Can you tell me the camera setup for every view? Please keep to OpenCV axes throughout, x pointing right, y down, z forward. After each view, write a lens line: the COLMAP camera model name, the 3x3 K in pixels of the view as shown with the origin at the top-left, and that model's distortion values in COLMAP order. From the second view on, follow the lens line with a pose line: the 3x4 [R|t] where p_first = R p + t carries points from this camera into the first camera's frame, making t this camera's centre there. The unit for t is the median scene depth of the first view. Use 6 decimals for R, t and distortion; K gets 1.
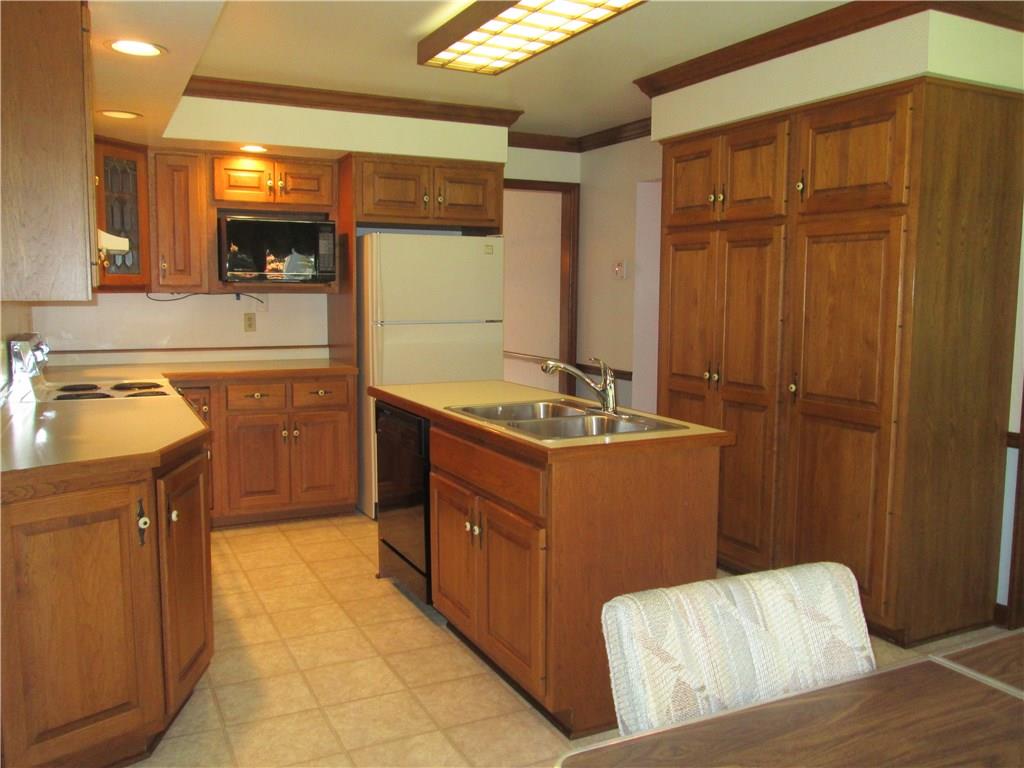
lens RADIAL K [[864.2, 0, 516.2], [0, 864.2, 386.4], [0, 0, 1]] dist [-0.034260, 0.021251]
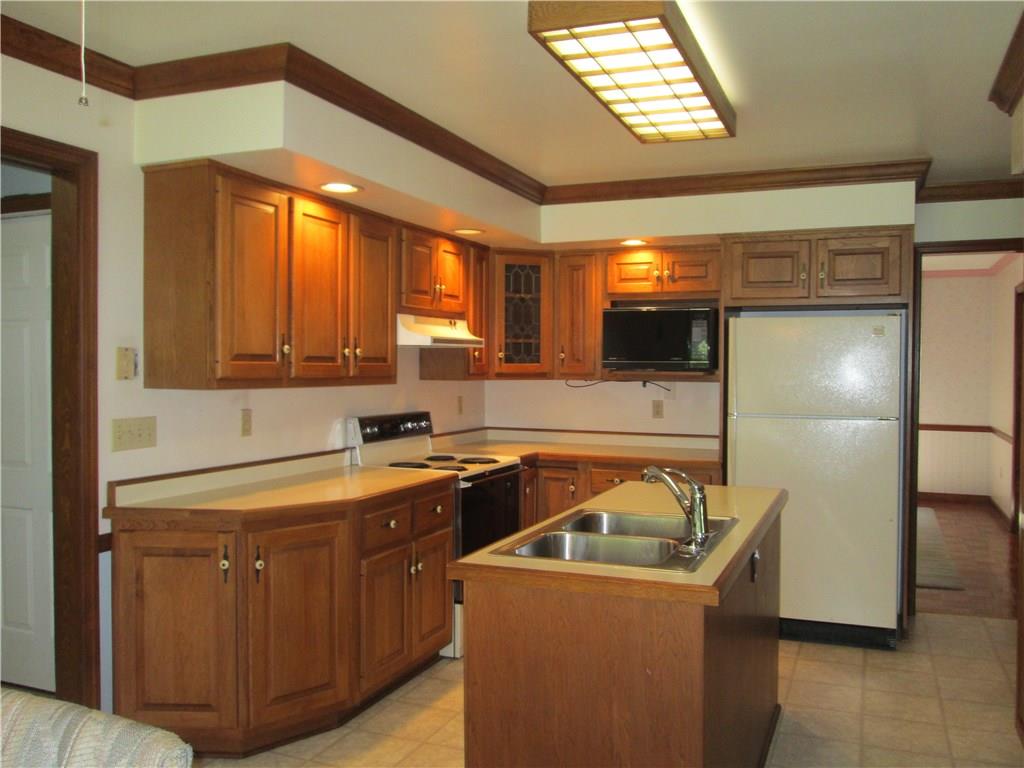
lens RADIAL K [[864.2, 0, 520.2], [0, 864.2, 388.0], [0, 0, 1]] dist [-0.034260, 0.021251]
pose [[0.654444, 0.016575, -0.755929, 0.401642], [-0.086386, 0.994852, -0.052975, -0.035007], [0.751159, 0.099971, 0.652507, 0.237144]]
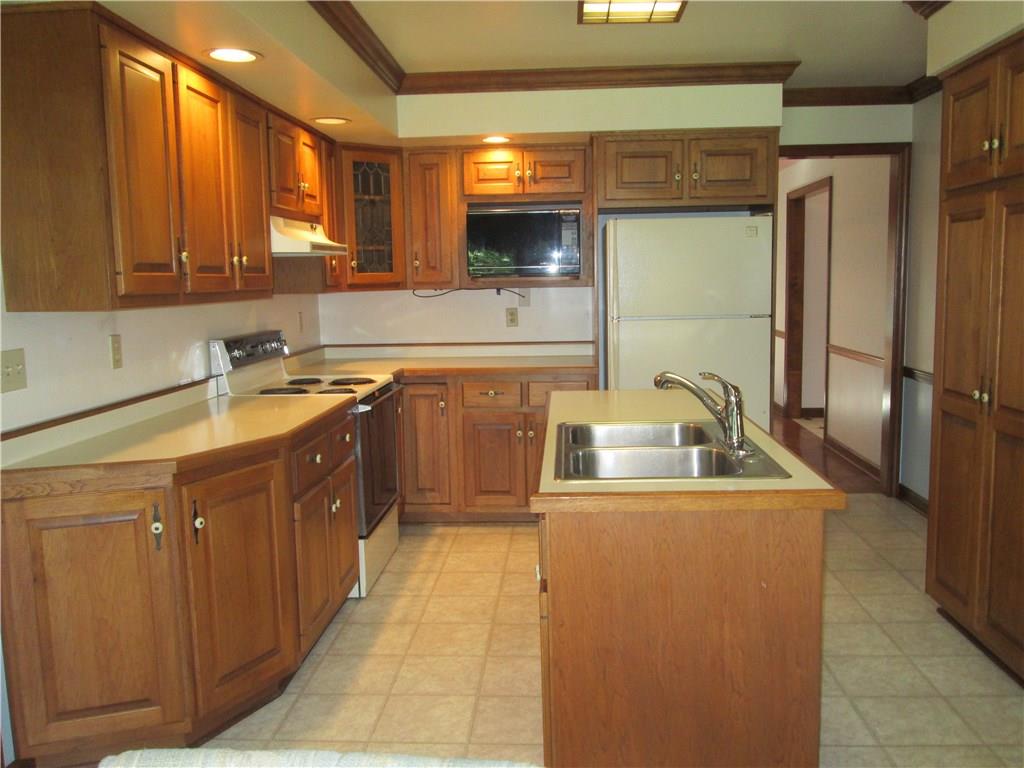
lens RADIAL K [[864.2, 0, 519.3], [0, 864.2, 385.6], [0, 0, 1]] dist [-0.034260, 0.021251]
pose [[0.866321, 0.038087, -0.498033, 0.216987], [-0.030116, 0.999257, 0.024032, -0.022829], [0.498579, -0.005820, 0.866825, 0.167950]]
